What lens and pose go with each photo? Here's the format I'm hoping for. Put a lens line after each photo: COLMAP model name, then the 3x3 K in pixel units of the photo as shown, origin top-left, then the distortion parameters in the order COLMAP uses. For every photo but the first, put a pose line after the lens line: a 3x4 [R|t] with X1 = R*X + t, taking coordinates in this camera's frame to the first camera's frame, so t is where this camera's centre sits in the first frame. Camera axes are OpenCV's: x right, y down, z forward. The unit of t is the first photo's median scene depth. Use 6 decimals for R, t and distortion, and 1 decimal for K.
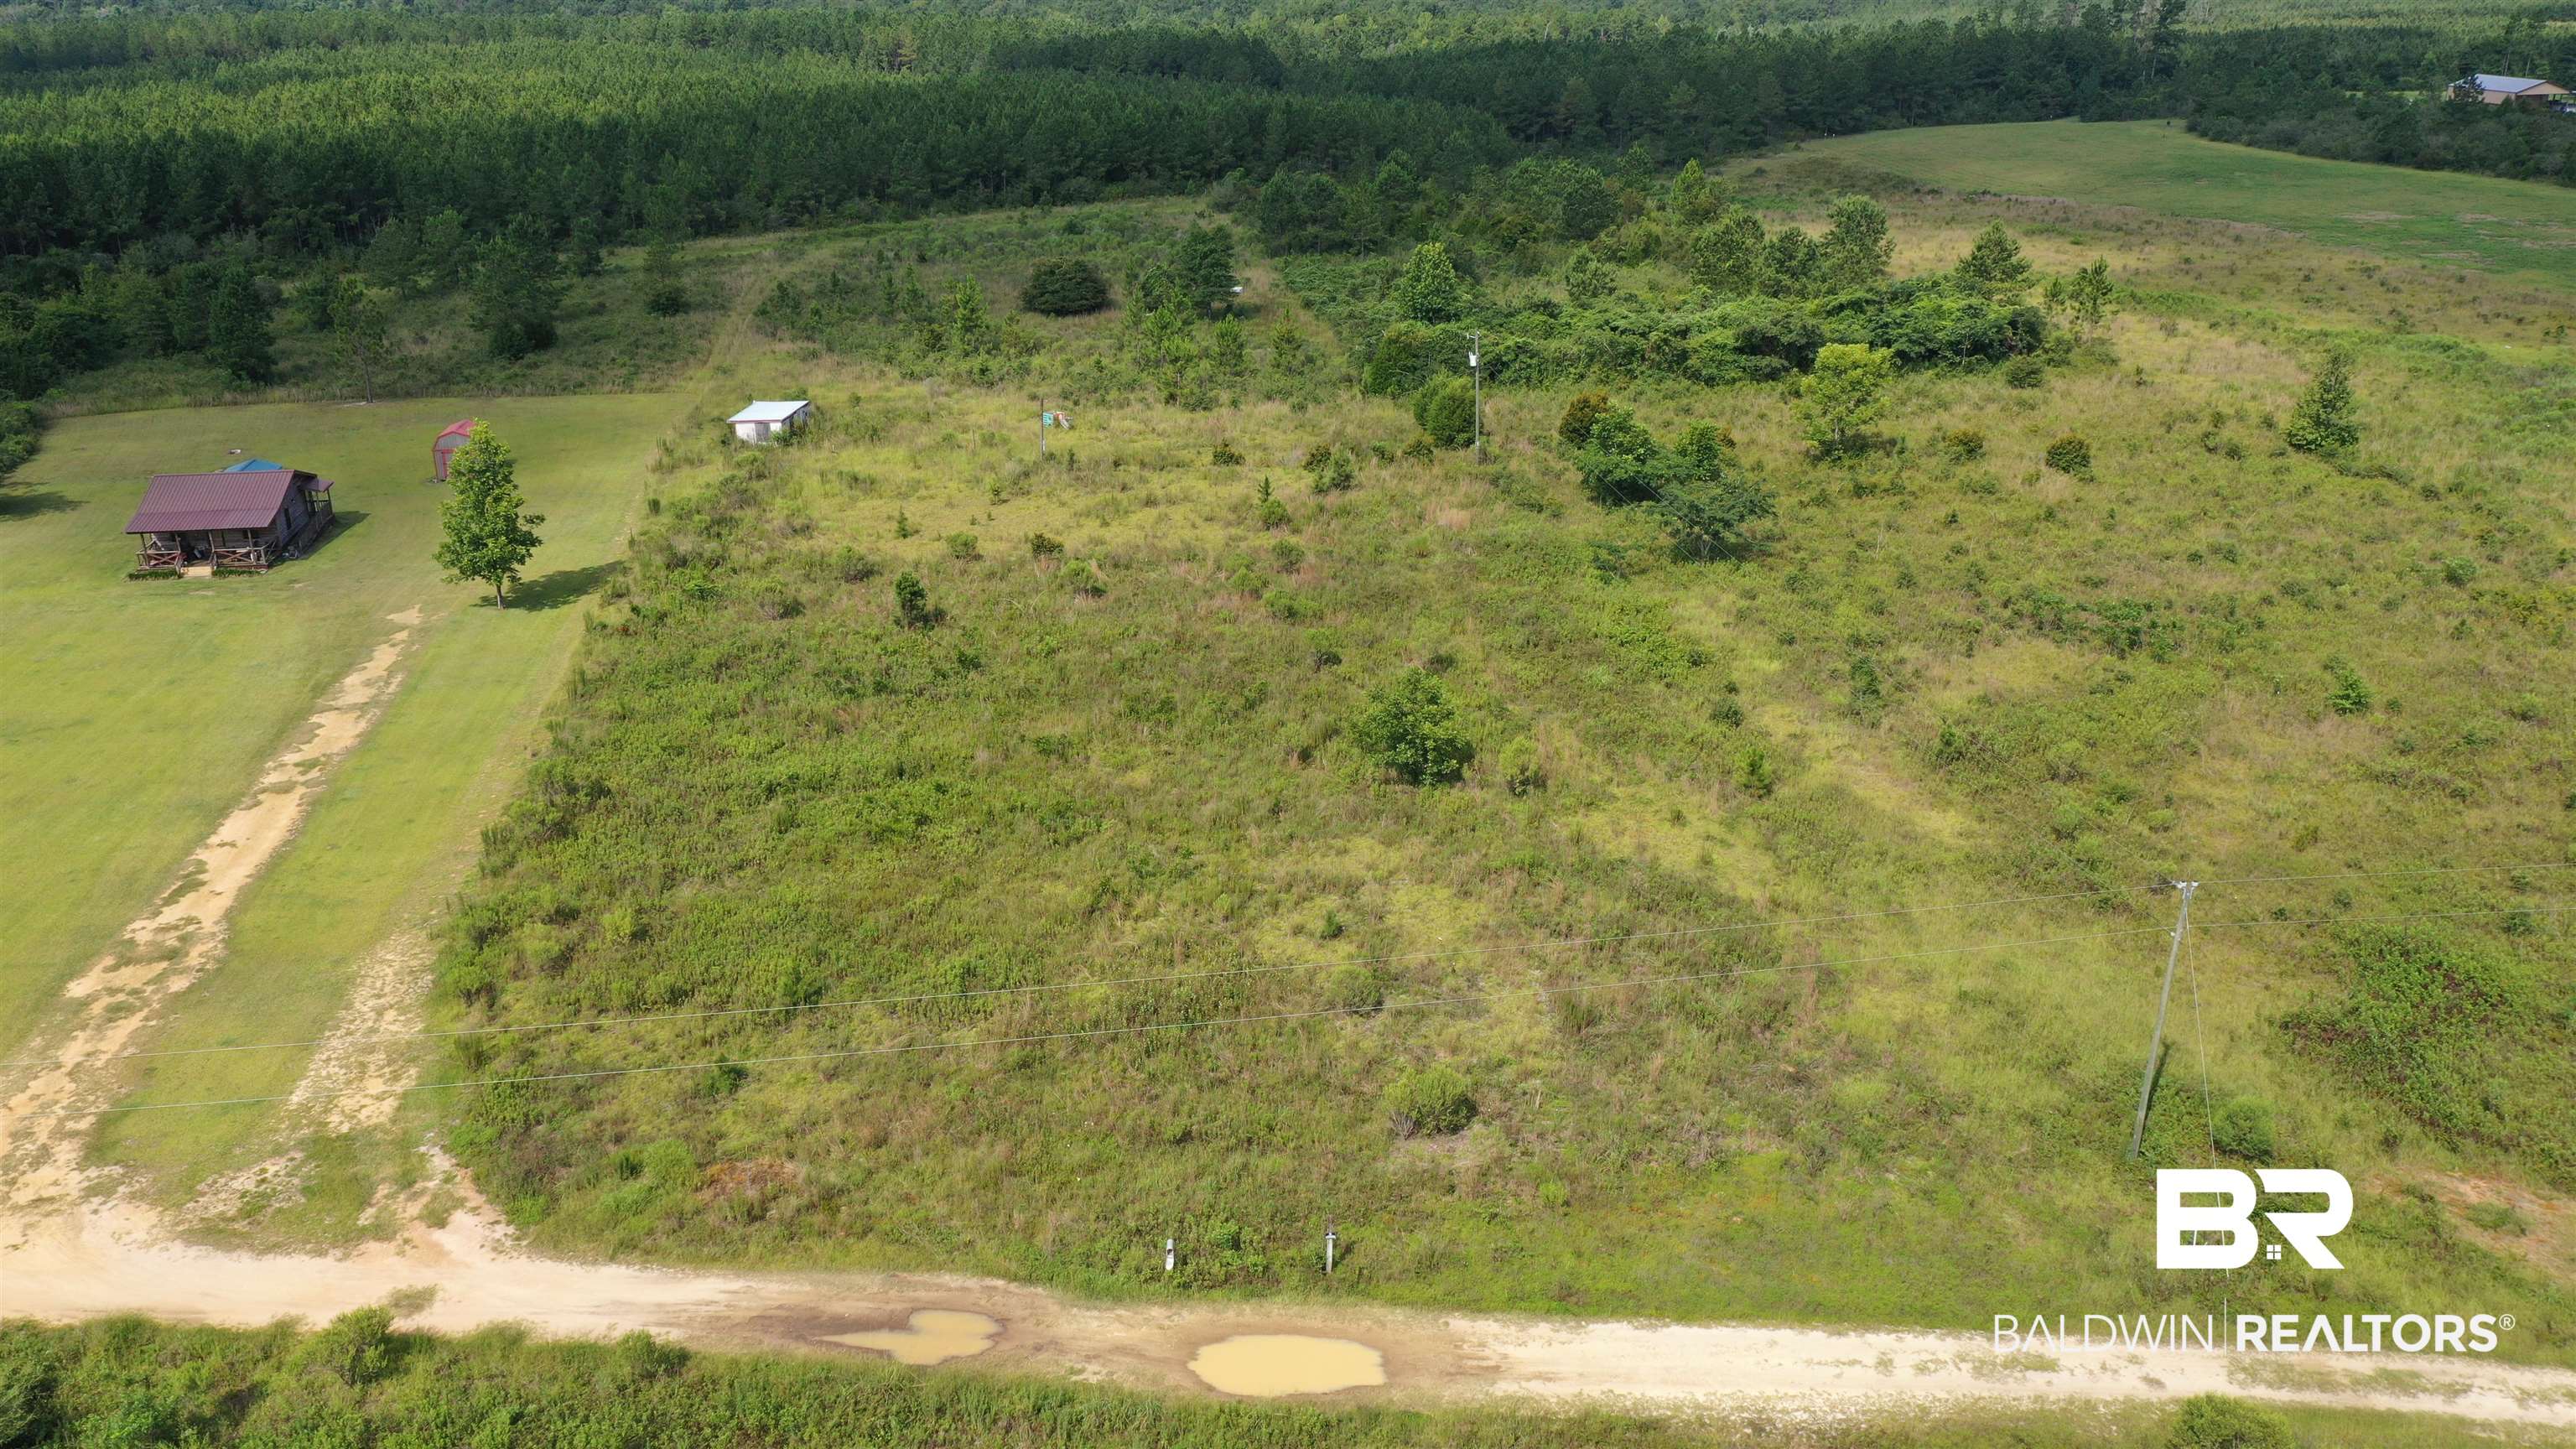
lens RADIAL K [[2041.9, 0, 1287.7], [0, 2041.9, 707.5], [0, 0, 1]] dist [0.016600, 0.012847]
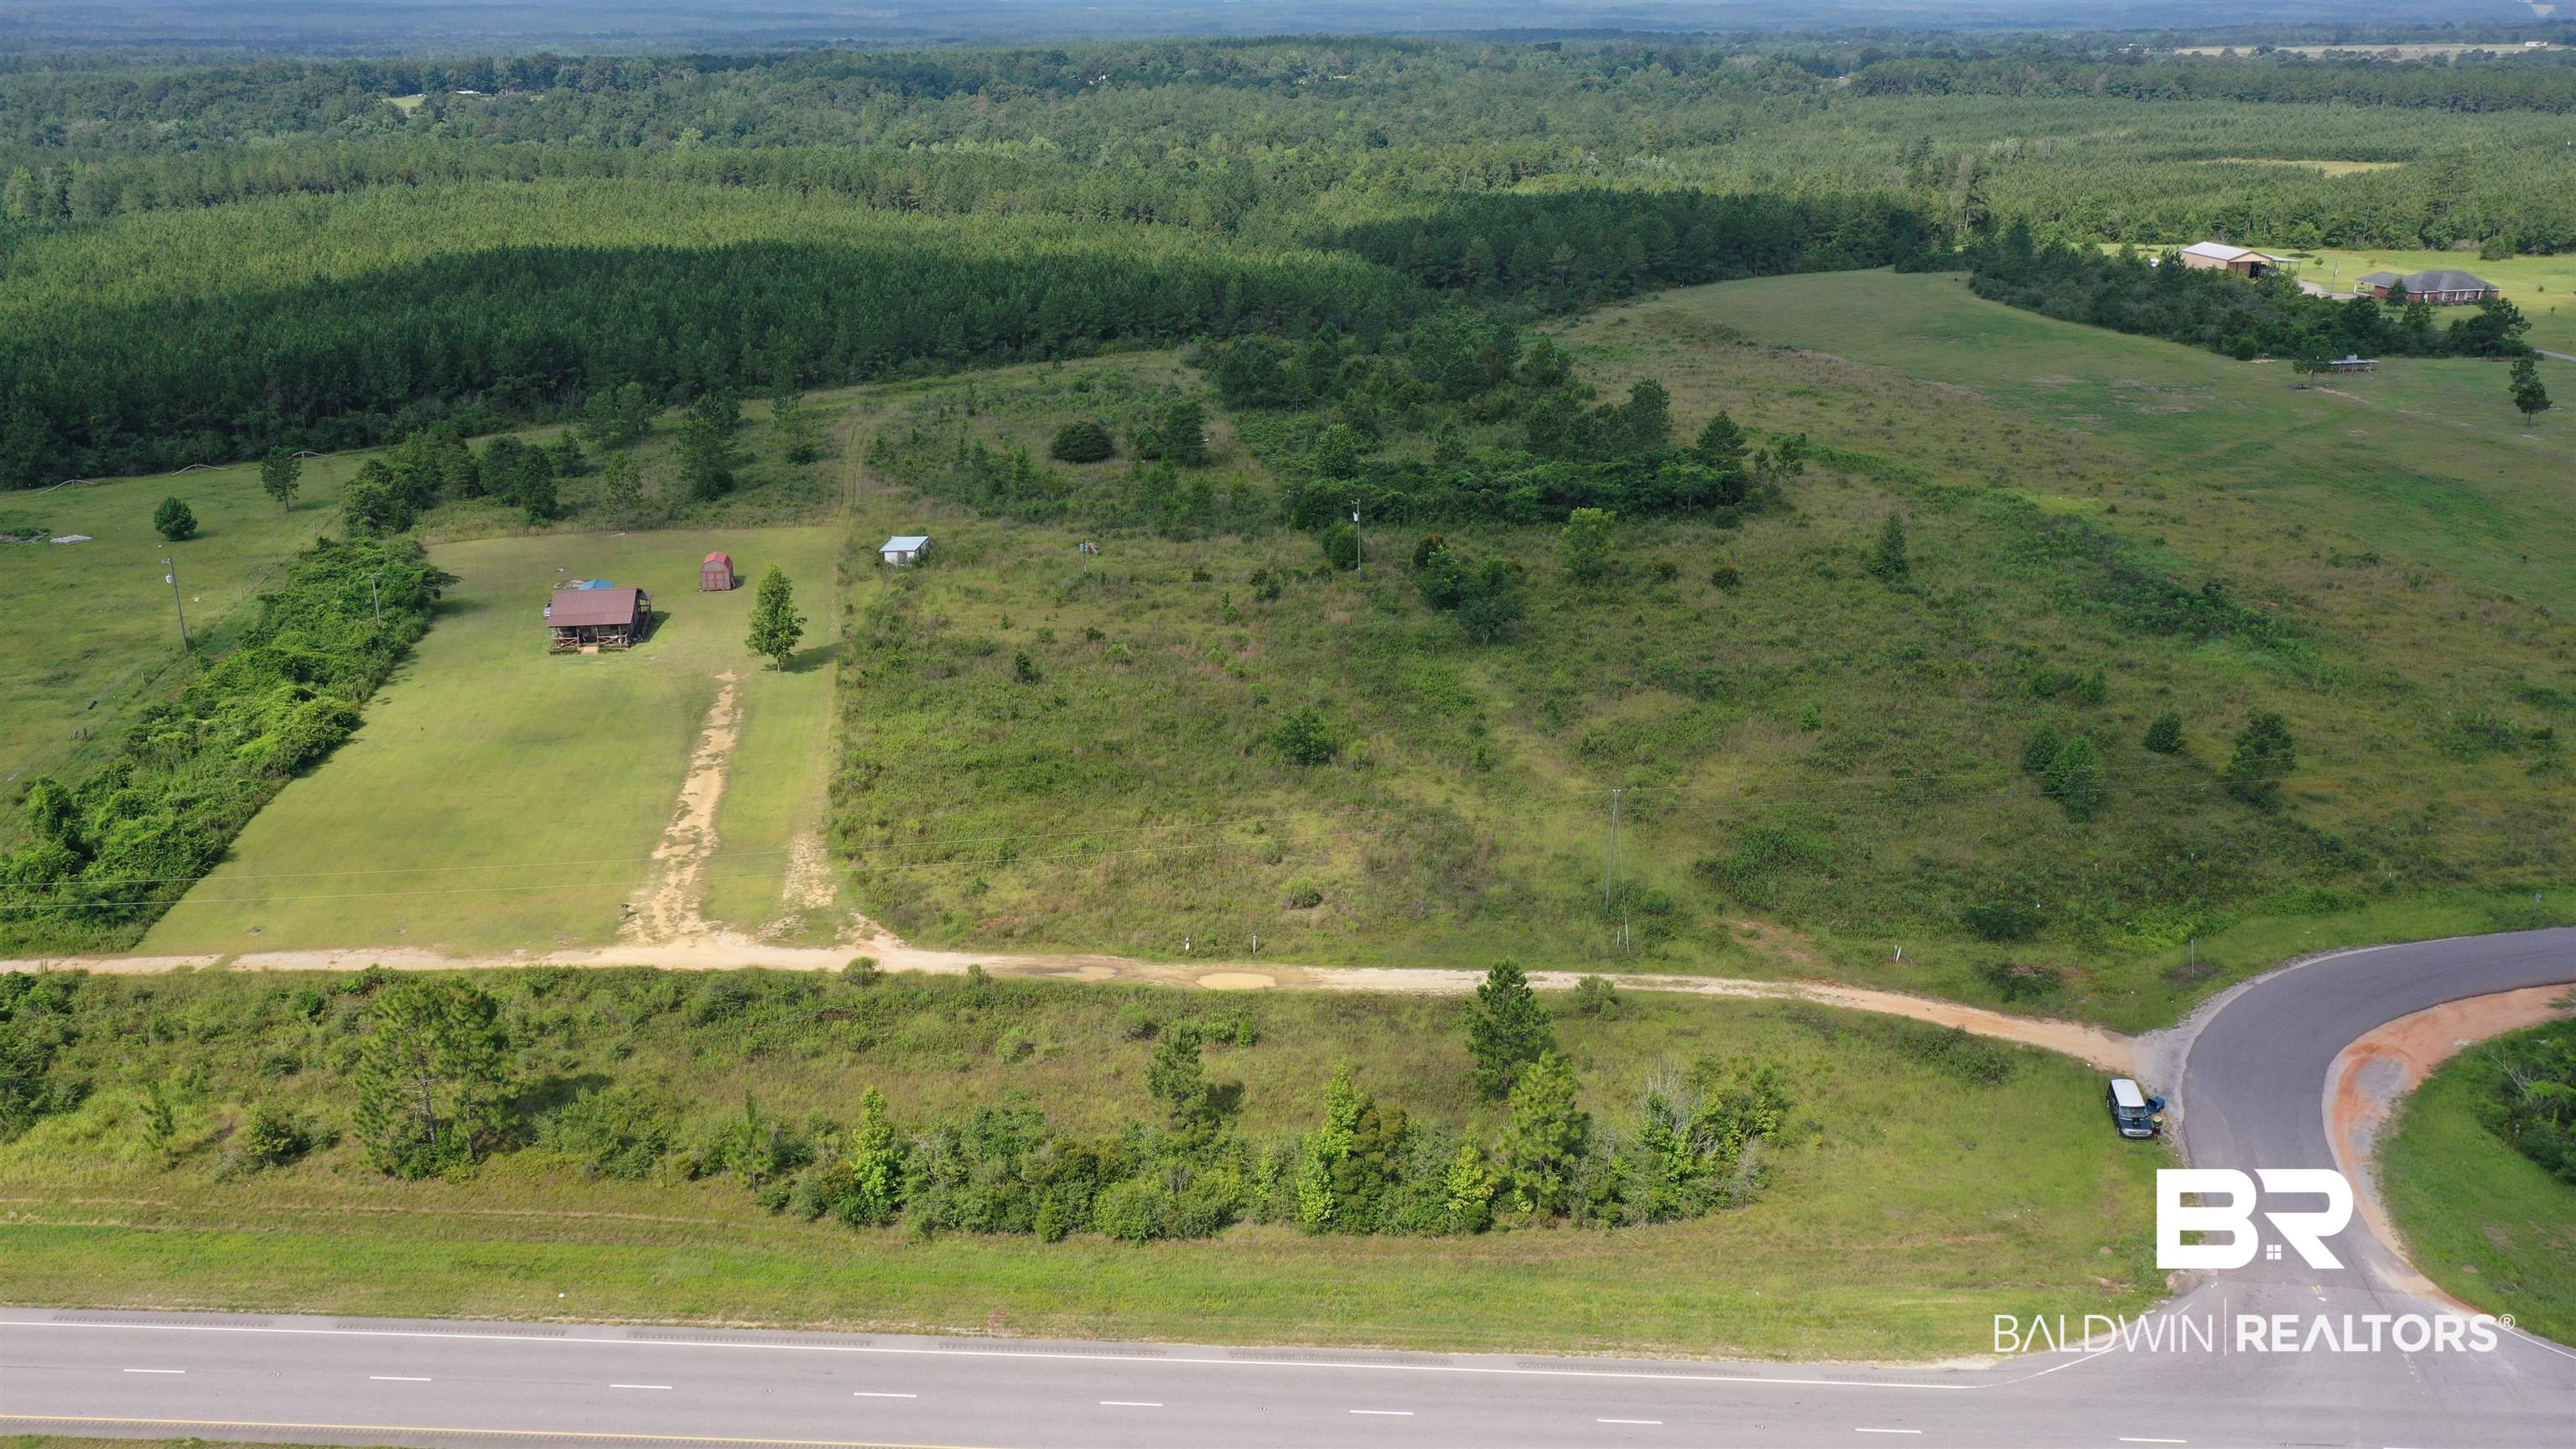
lens RADIAL K [[2042.4, 0, 1290.1], [0, 2042.4, 708.8], [0, 0, 1]] dist [0.017507, -0.000865]
pose [[0.999757, 0.001213, 0.021998, 0.004823], [-0.000573, 0.999578, -0.029043, 0.031236], [-0.022024, 0.029023, 0.999336, -0.701736]]
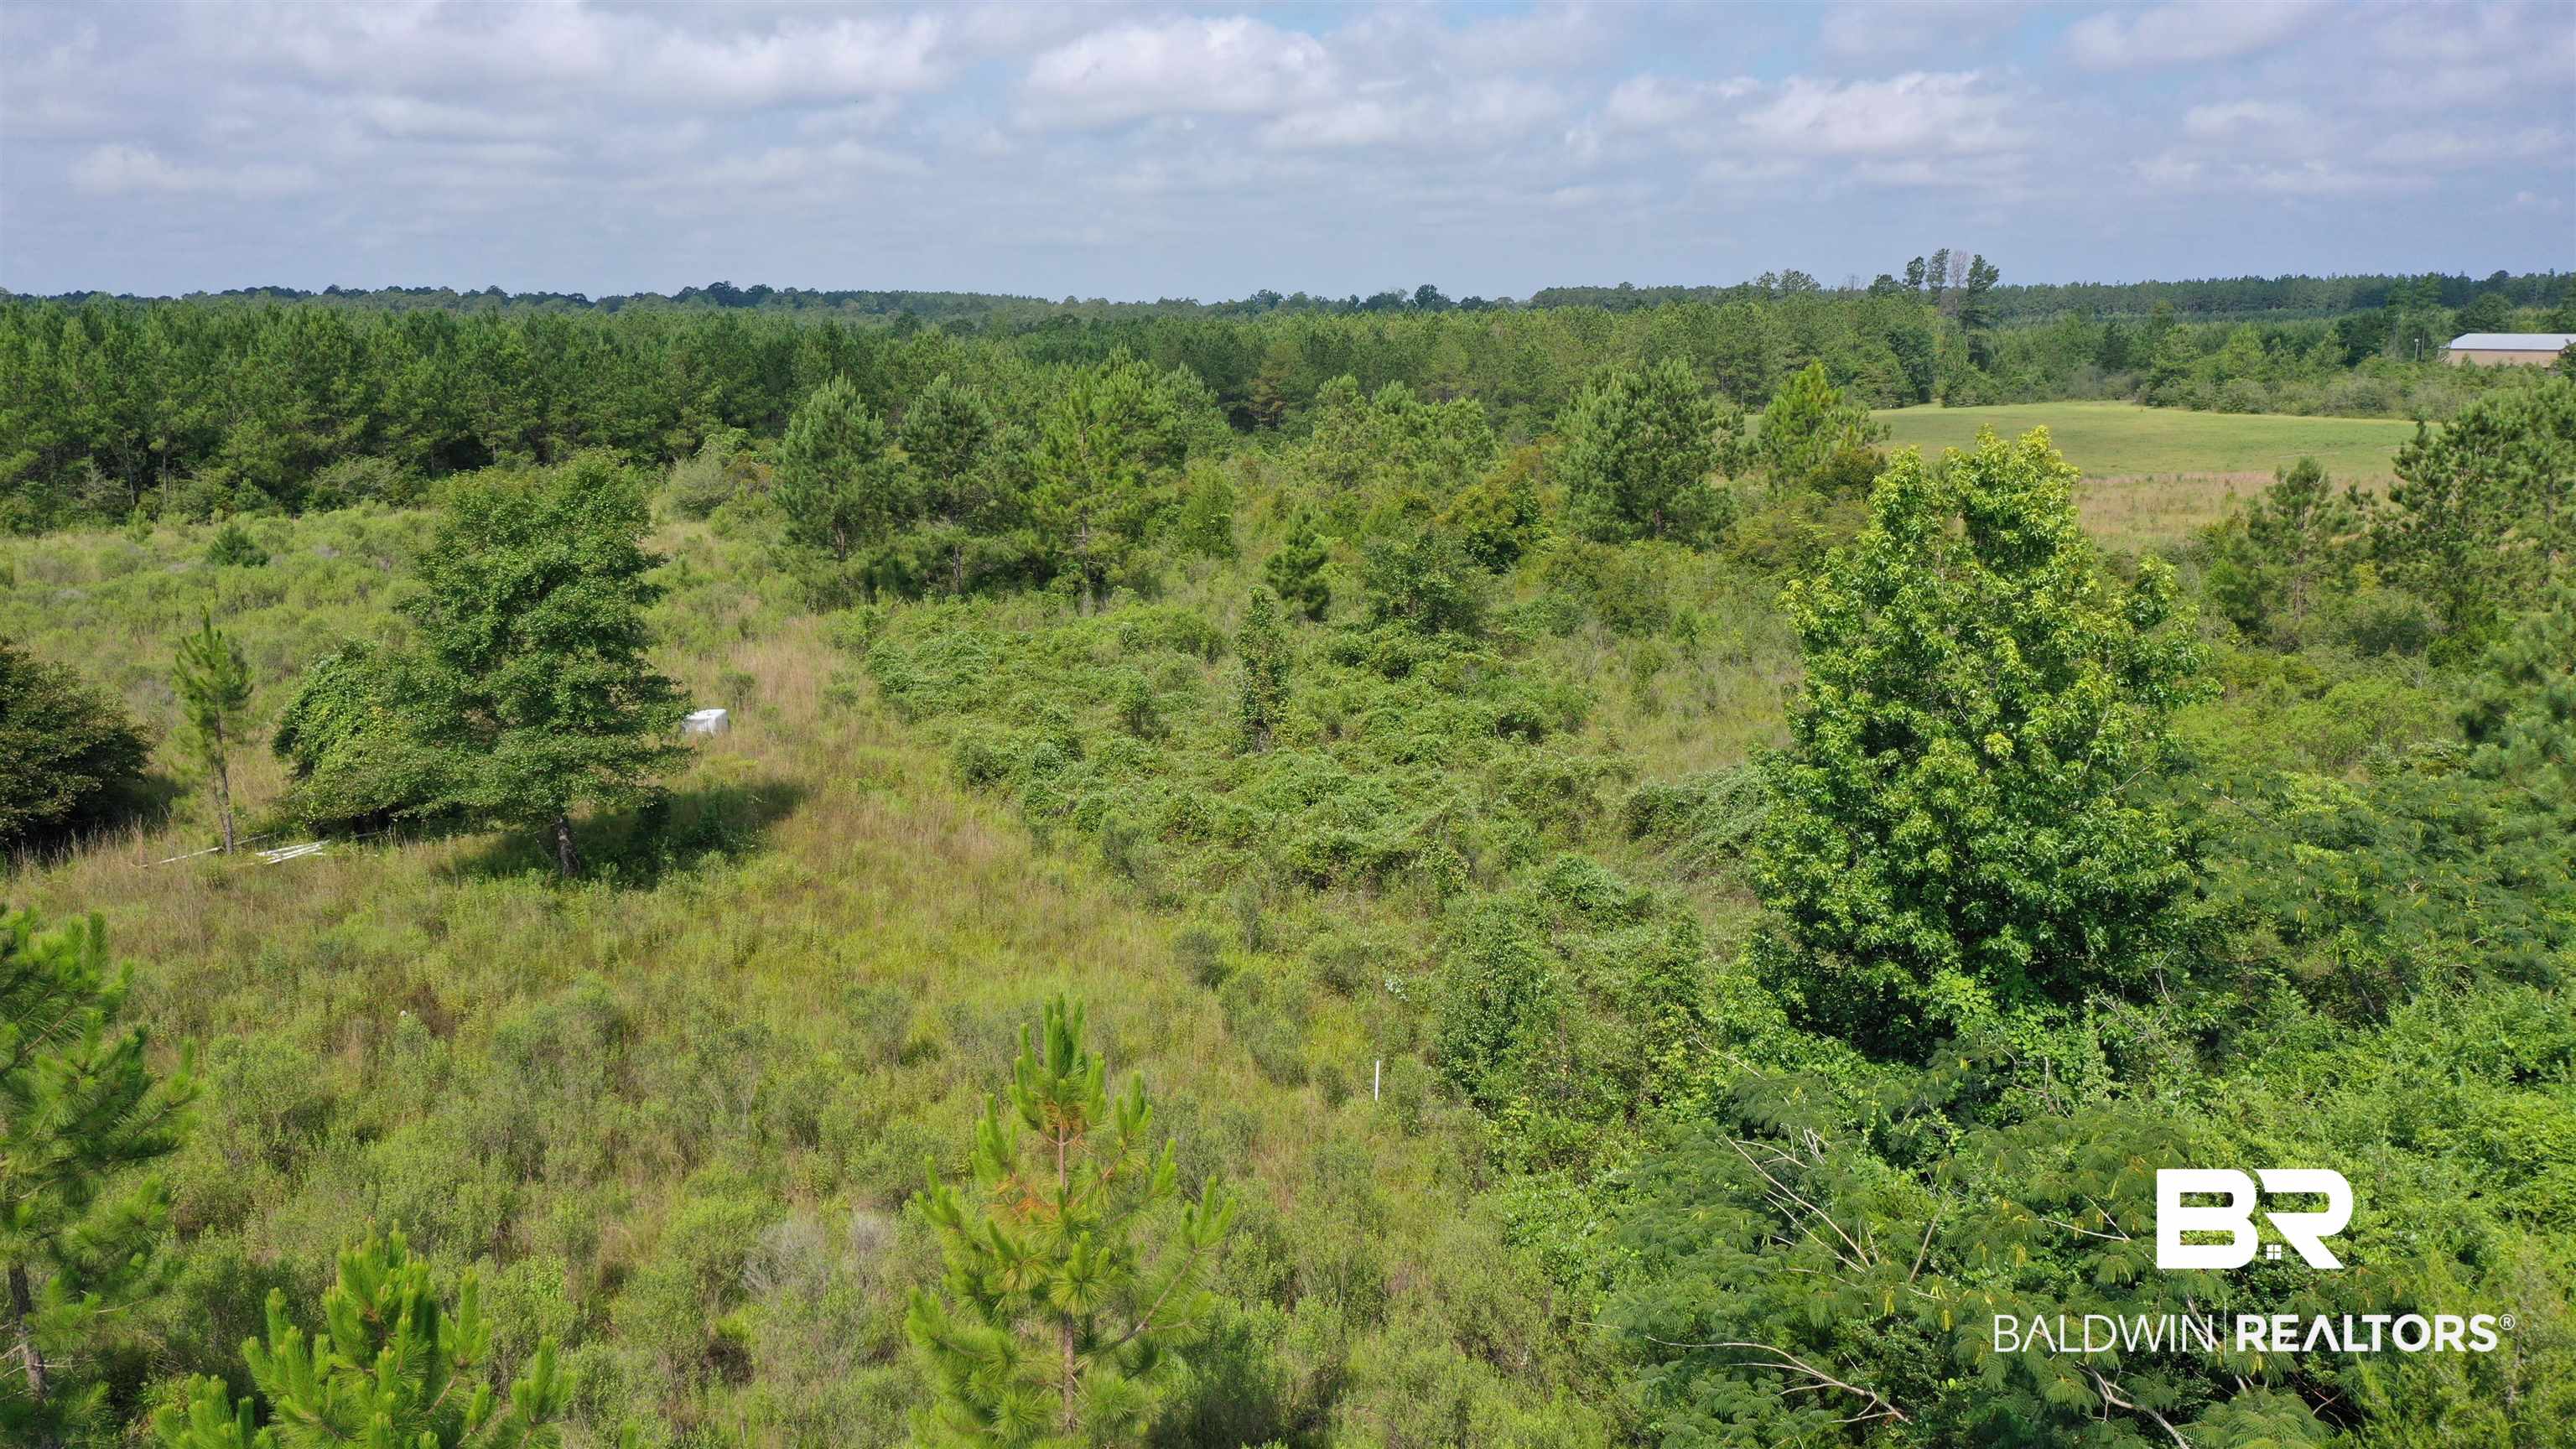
lens RADIAL K [[2041.9, 0, 1287.7], [0, 2041.9, 707.5], [0, 0, 1]] dist [0.016600, 0.012847]
pose [[0.974382, -0.040318, 0.221255, -0.016360], [0.078349, 0.983024, -0.165908, -0.282782], [-0.210810, 0.178993, 0.961000, 1.314618]]
